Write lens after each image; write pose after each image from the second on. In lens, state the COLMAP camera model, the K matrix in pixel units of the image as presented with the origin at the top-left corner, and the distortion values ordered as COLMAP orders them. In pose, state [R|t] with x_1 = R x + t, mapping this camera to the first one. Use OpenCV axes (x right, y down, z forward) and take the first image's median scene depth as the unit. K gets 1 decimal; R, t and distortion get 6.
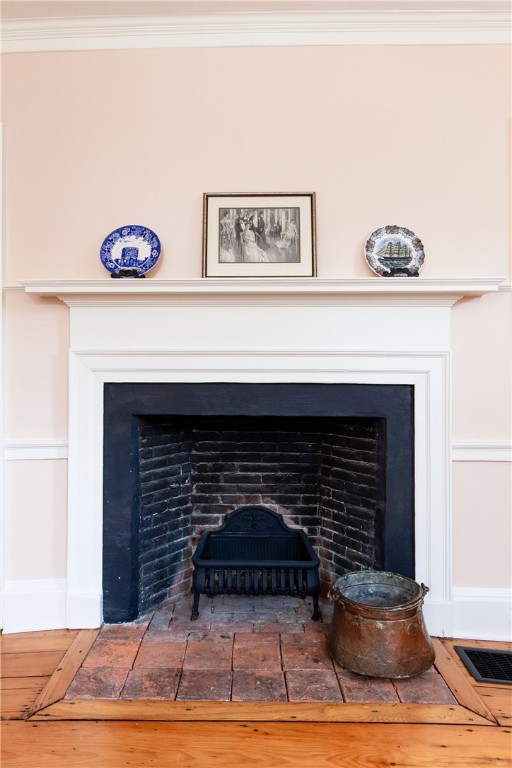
lens RADIAL K [[545.1, 0, 254.8], [0, 545.1, 367.6], [0, 0, 1]] dist [0.008874, 0.000680]
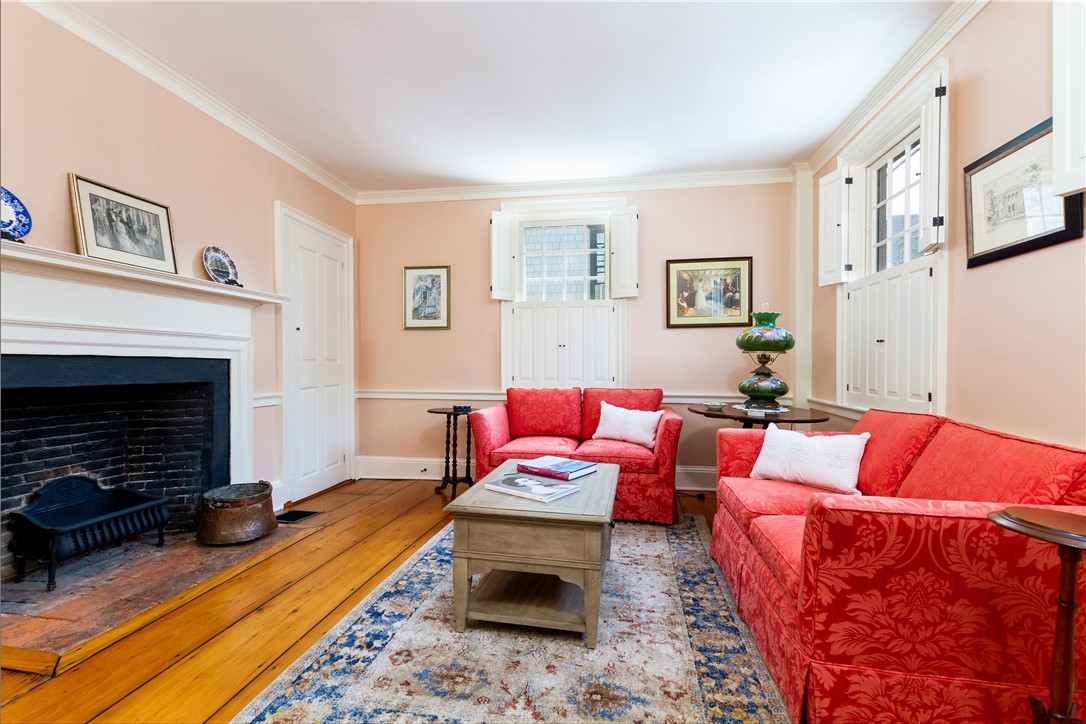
lens RADIAL K [[470.9, 0, 543.0], [0, 470.9, 362.0], [0, 0, 1]] dist [0.005547, -0.000259]
pose [[0.144193, 0.001782, 0.989548, -0.848847], [-0.004855, 0.999988, -0.001093, 0.036863], [-0.989538, -0.004646, 0.144200, -0.021701]]
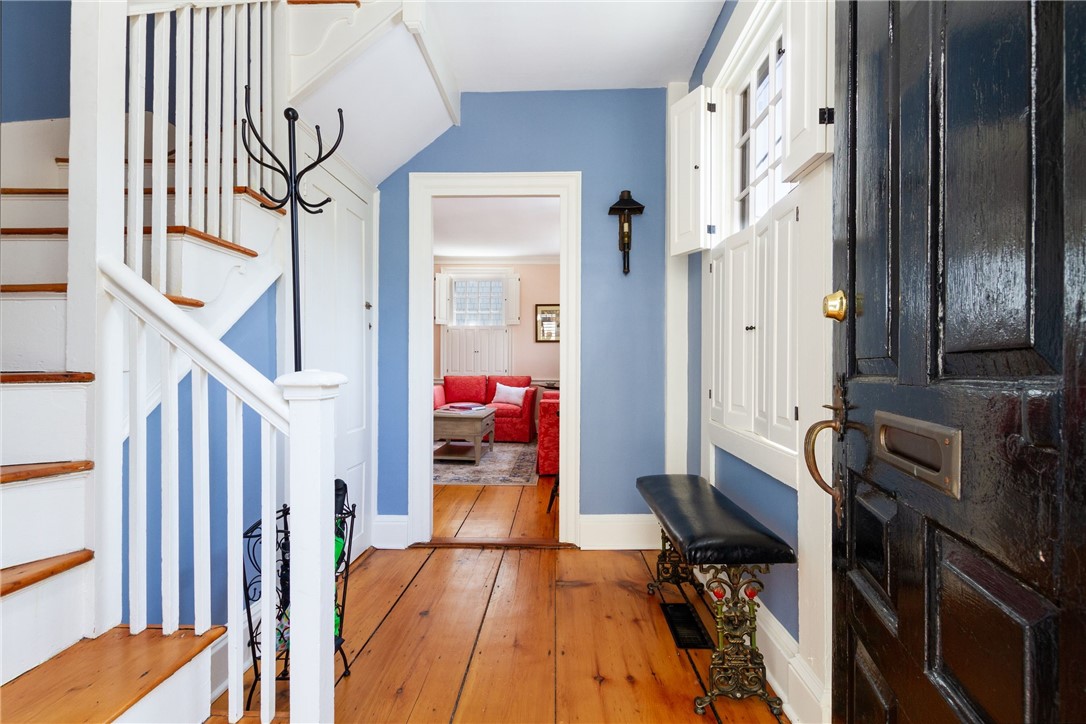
lens RADIAL K [[470.9, 0, 543.0], [0, 470.9, 362.0], [0, 0, 1]] dist [0.005547, -0.000259]
pose [[0.006478, 0.006532, 0.999958, -2.258009], [-0.009554, 0.999933, -0.006470, 0.057423], [-0.999933, -0.009511, 0.006540, -0.313409]]
